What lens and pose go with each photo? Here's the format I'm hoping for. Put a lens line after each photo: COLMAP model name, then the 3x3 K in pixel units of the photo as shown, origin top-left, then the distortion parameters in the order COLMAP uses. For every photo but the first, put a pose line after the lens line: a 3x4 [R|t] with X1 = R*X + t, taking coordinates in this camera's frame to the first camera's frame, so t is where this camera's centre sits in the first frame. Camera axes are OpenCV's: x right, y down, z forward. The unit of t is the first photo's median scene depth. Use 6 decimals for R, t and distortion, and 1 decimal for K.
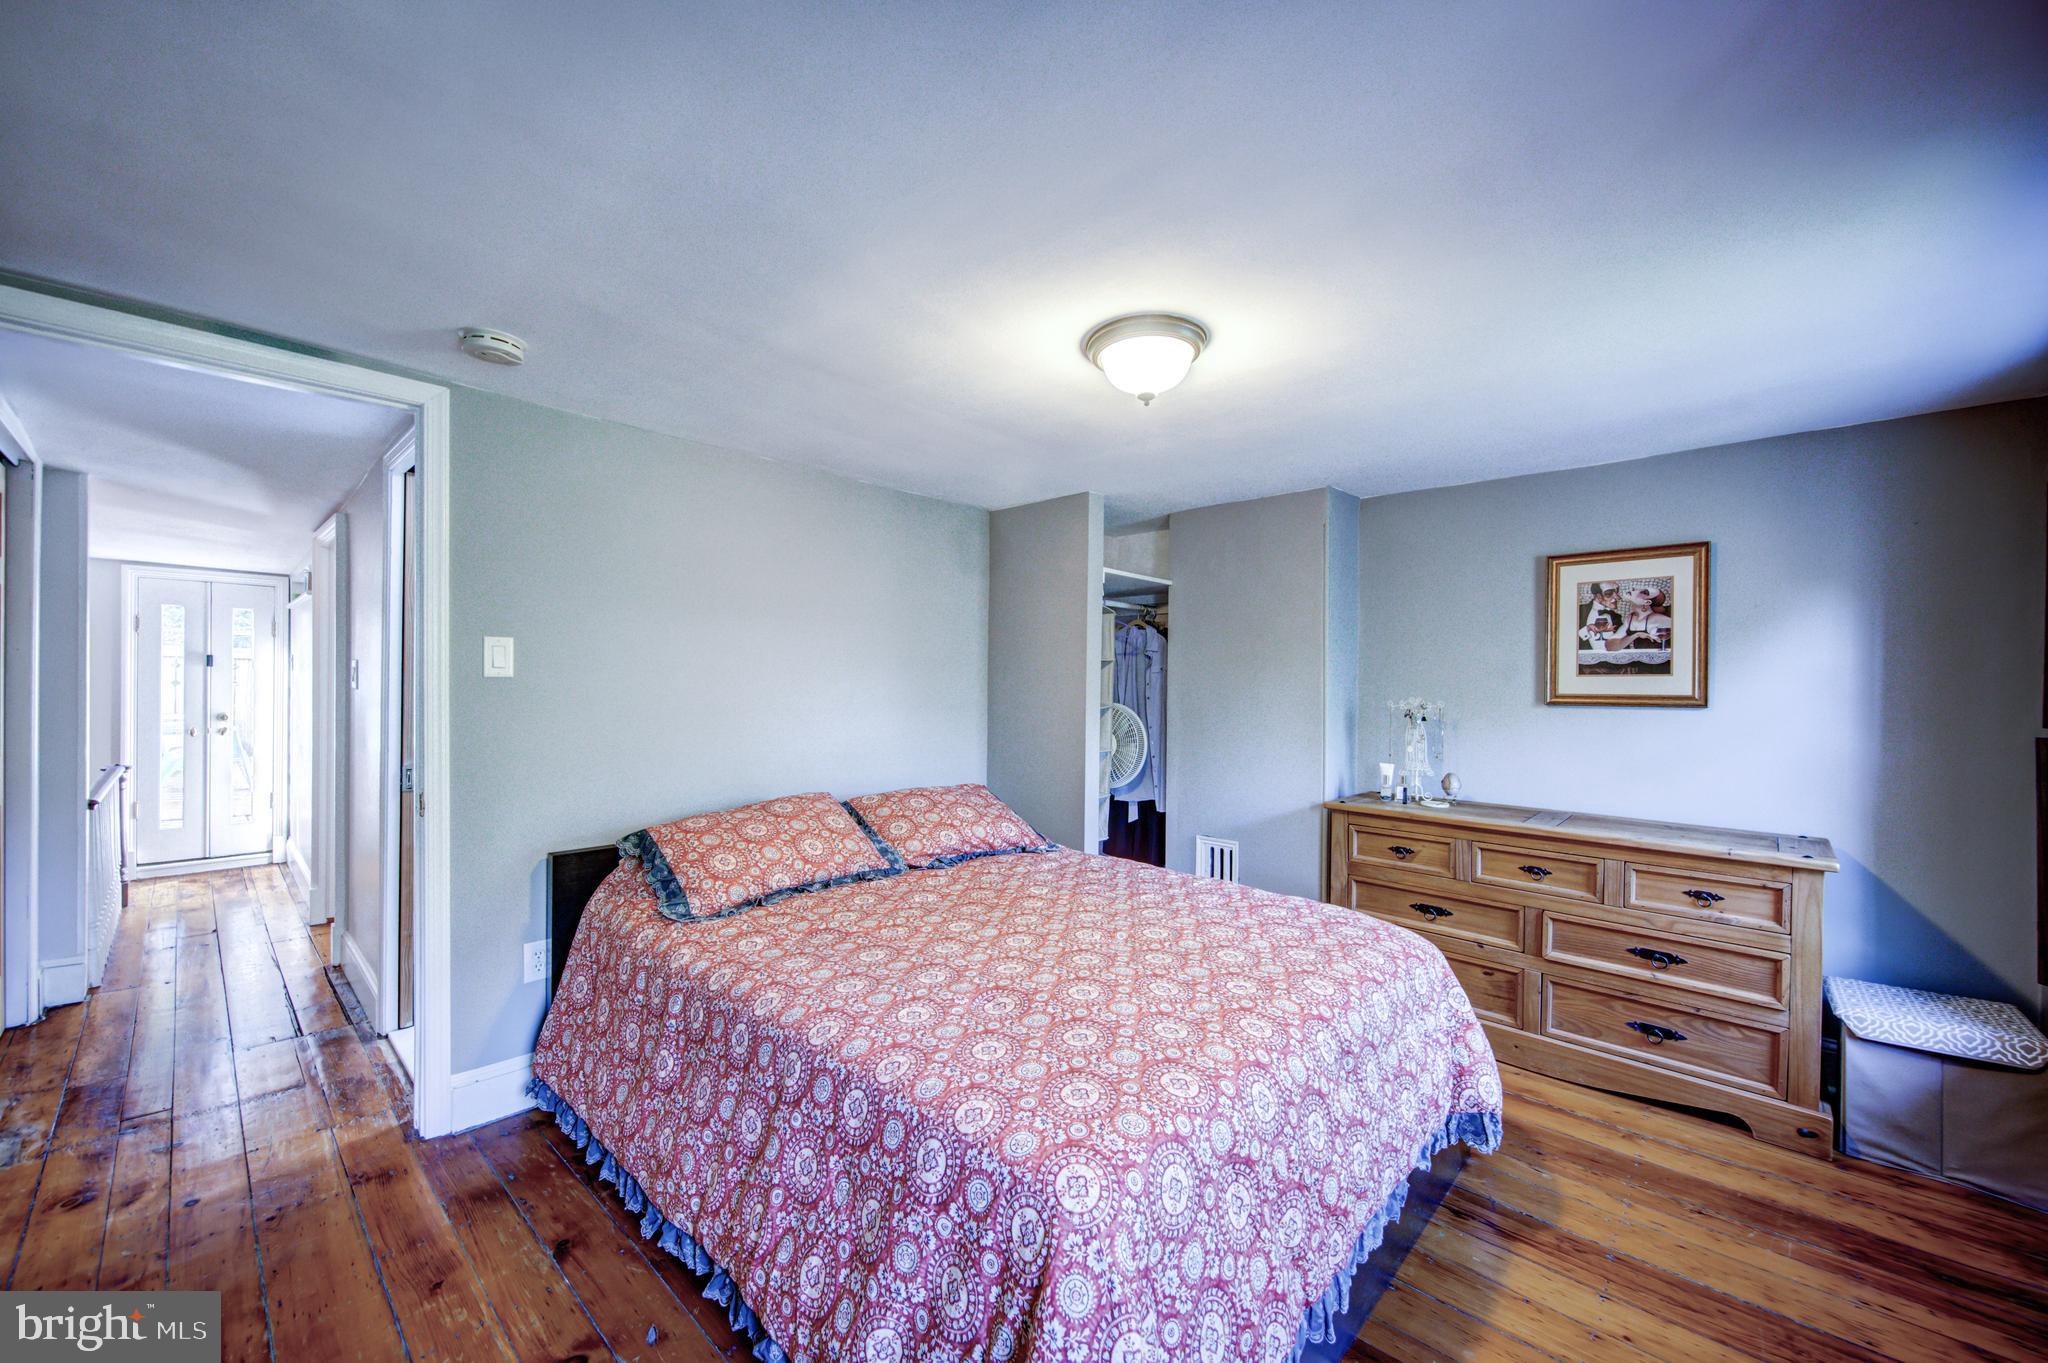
lens RADIAL K [[824.3, 0, 1041.9], [0, 824.3, 687.2], [0, 0, 1]] dist [0.012656, -0.007239]
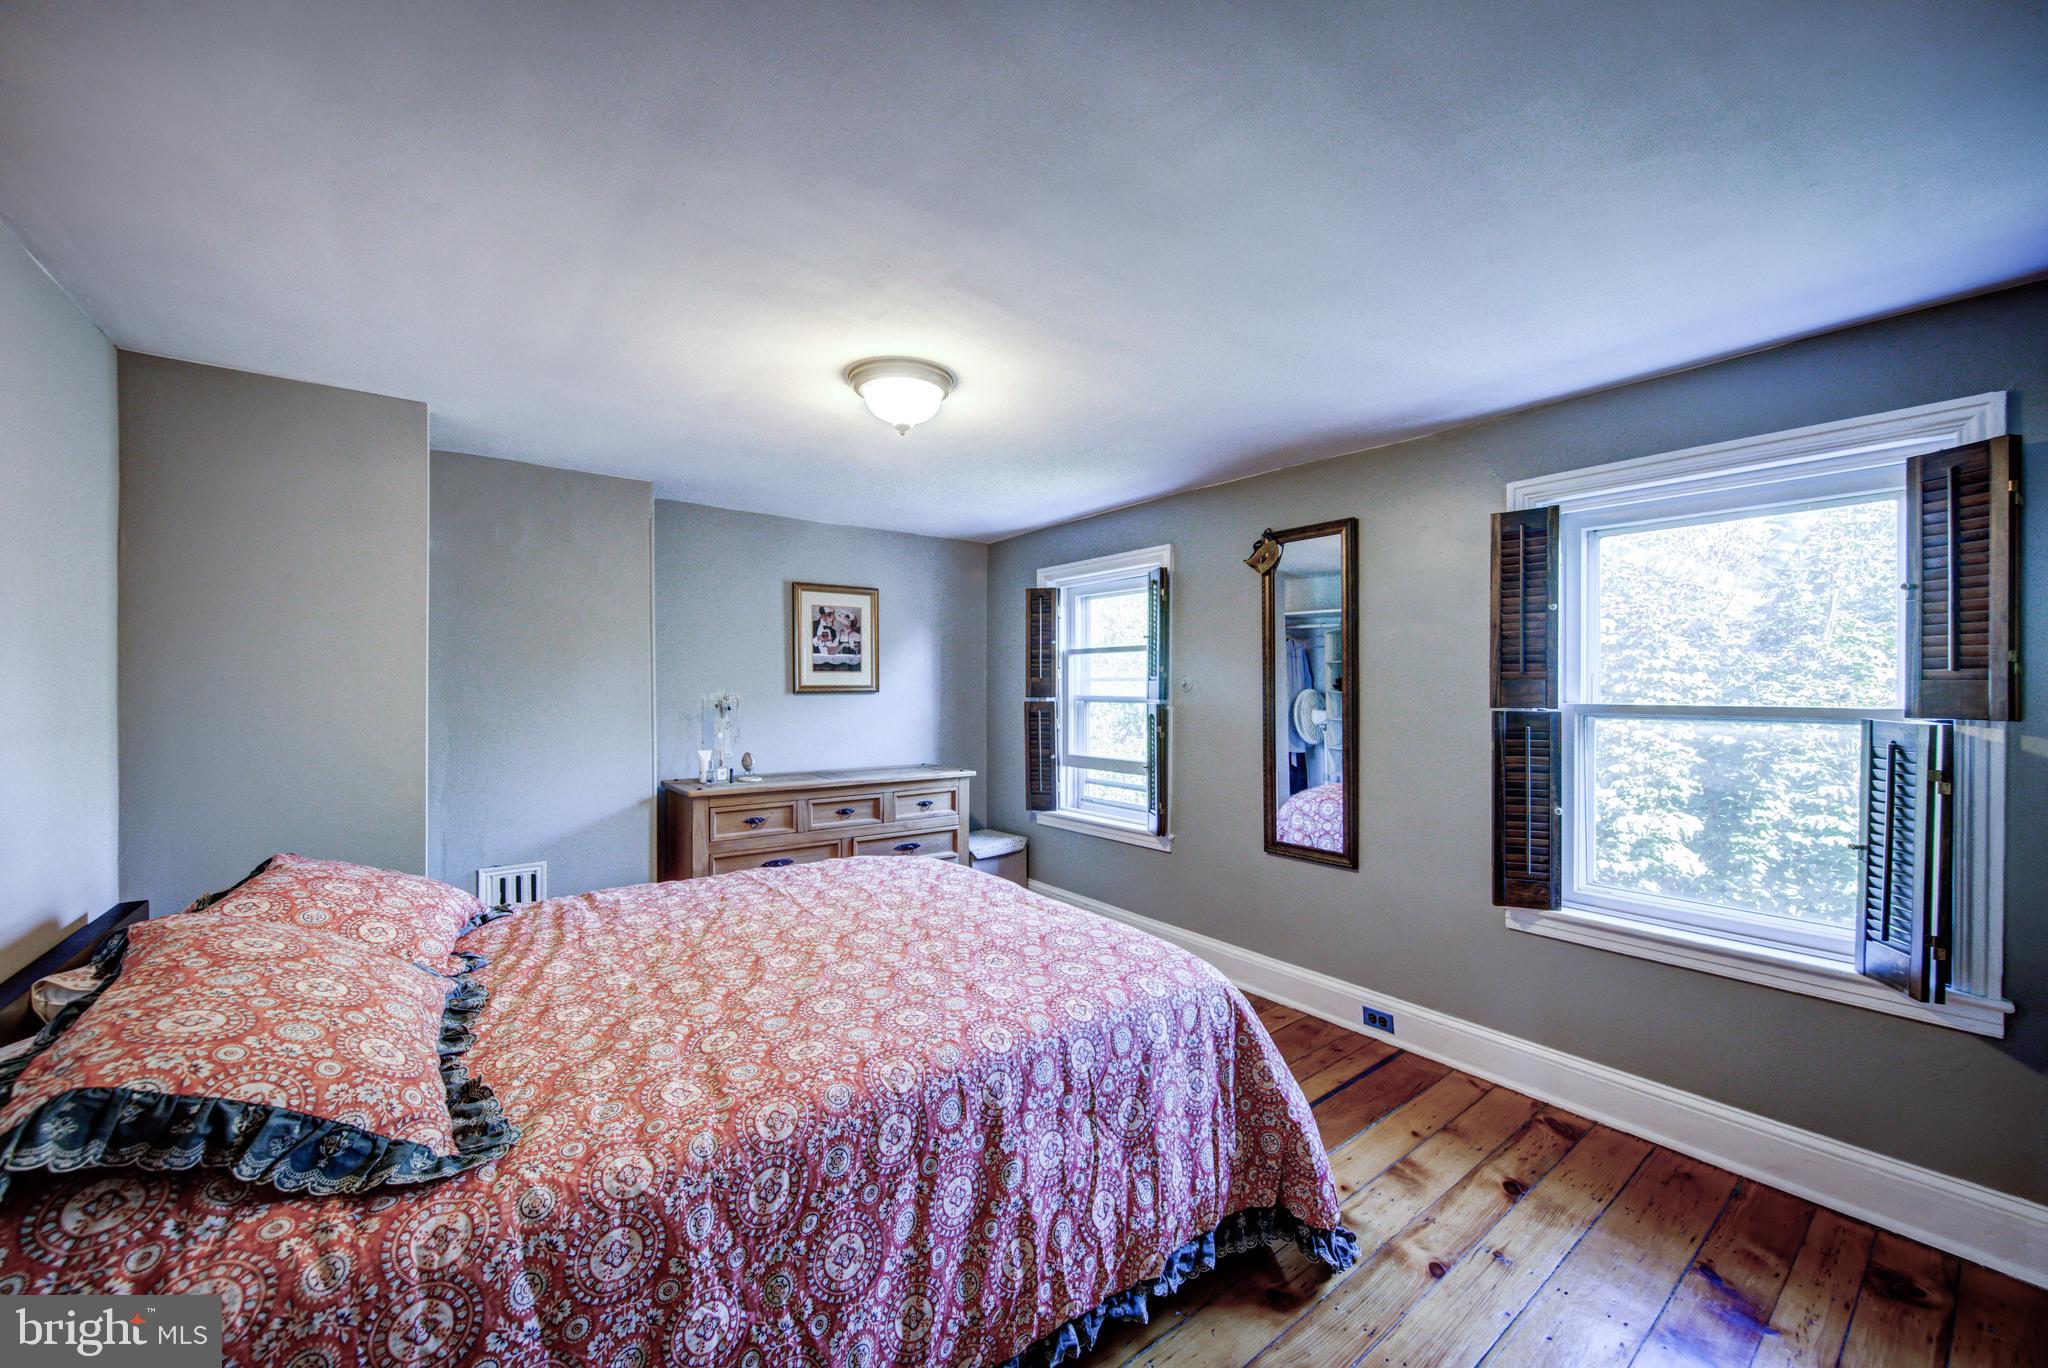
lens RADIAL K [[824.3, 0, 1041.9], [0, 824.3, 689.7], [0, 0, 1]] dist [0.012656, -0.007239]
pose [[0.109663, -0.016686, 0.993829, -0.712744], [0.004941, 0.999856, 0.016242, -0.005091], [-0.993957, 0.003130, 0.109730, 0.491955]]
